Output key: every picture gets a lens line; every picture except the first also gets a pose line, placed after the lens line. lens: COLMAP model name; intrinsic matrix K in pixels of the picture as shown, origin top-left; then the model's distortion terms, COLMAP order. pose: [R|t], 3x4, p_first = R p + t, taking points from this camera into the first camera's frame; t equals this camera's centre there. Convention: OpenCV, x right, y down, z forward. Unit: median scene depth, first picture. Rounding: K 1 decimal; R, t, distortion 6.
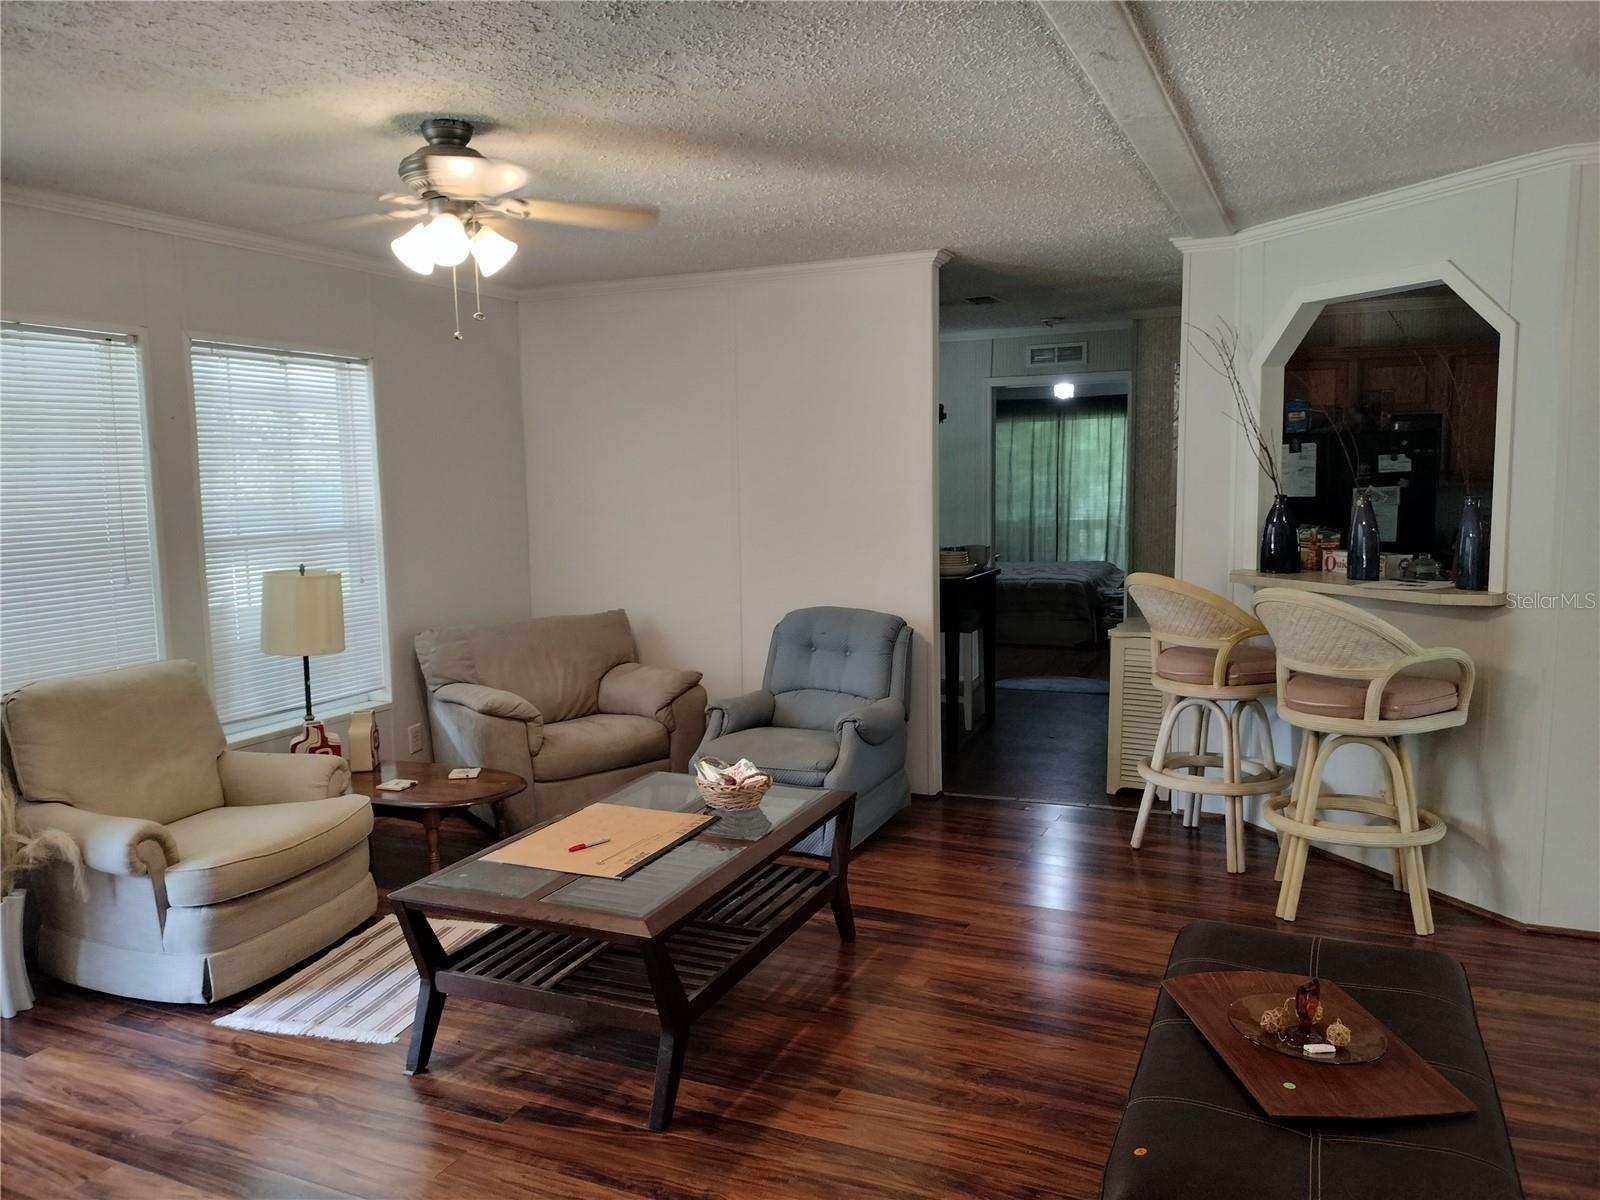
lens RADIAL K [[1212.4, 0, 800.0], [0, 1212.4, 600.0], [0, 0, 1]] dist [-0.000368, -0.001754]
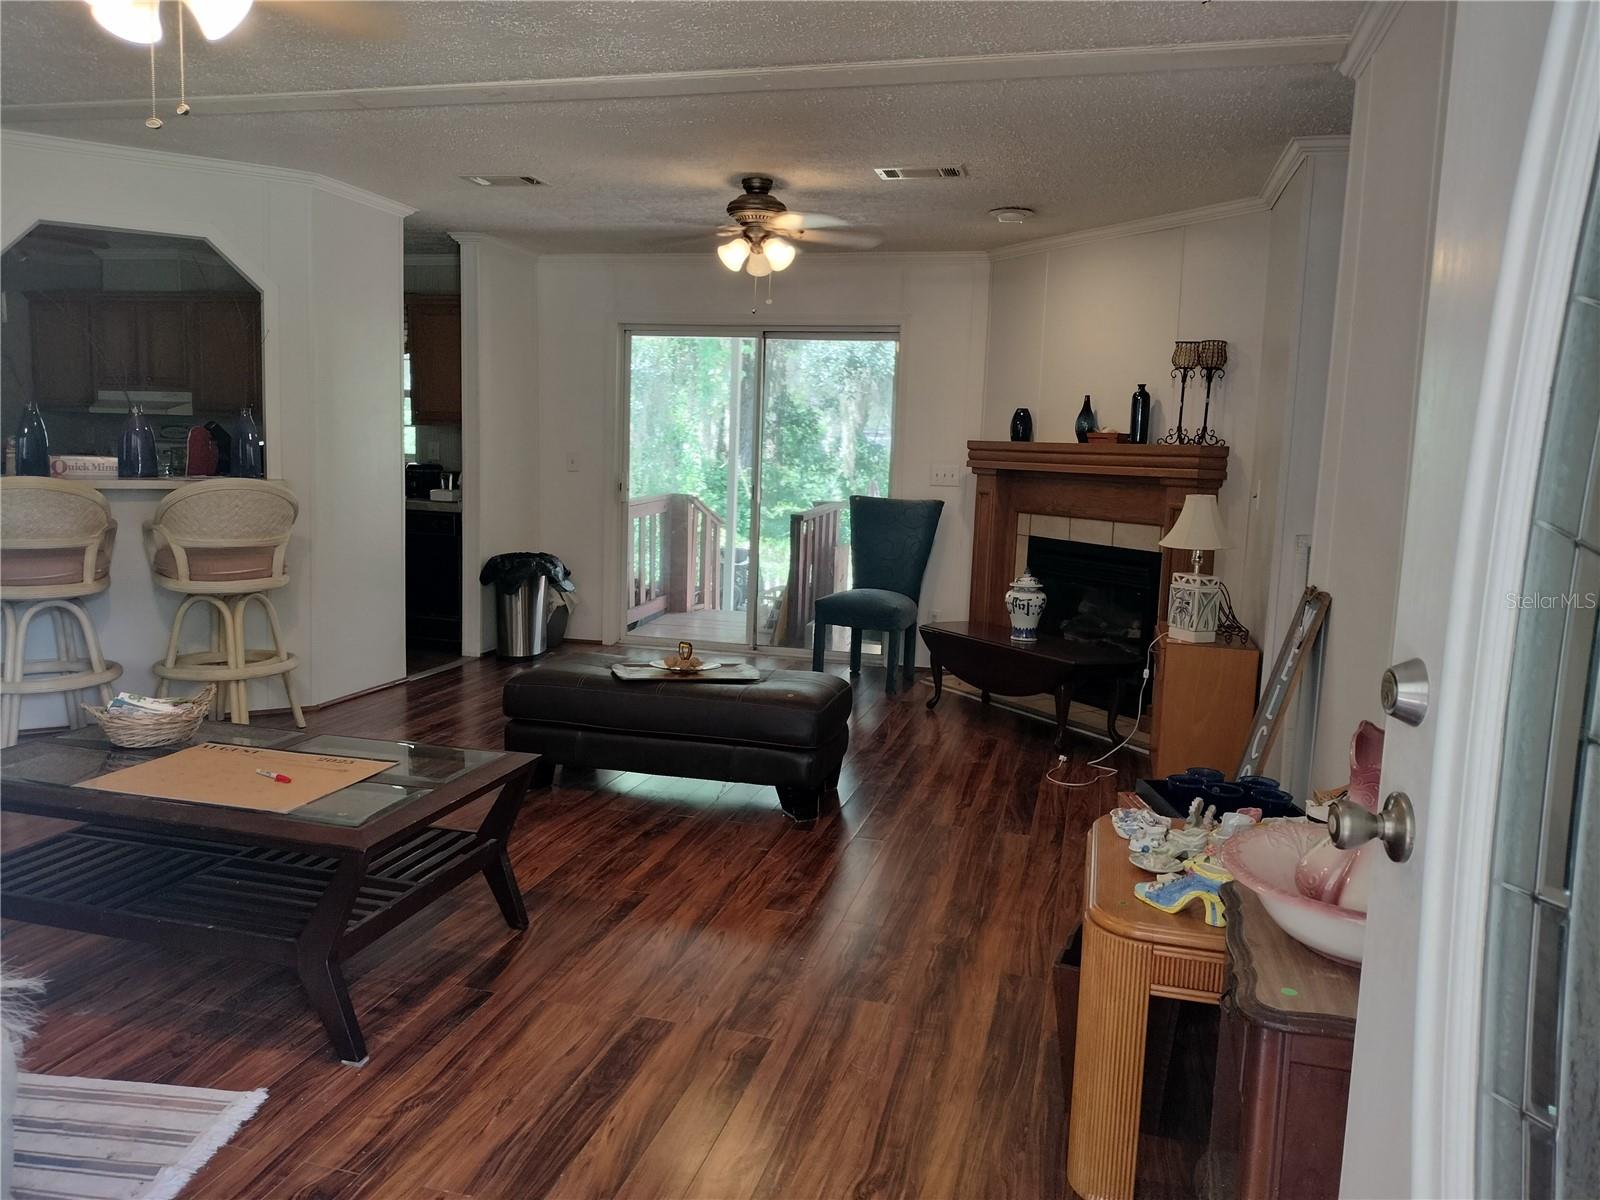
lens RADIAL K [[1212.4, 0, 800.0], [0, 1212.4, 600.0], [0, 0, 1]] dist [-0.000368, -0.001754]
pose [[-0.171856, -0.122668, 0.977455, -1.095873], [0.076606, 0.987548, 0.137403, -0.014921], [-0.982139, 0.098492, -0.160319, 0.768887]]
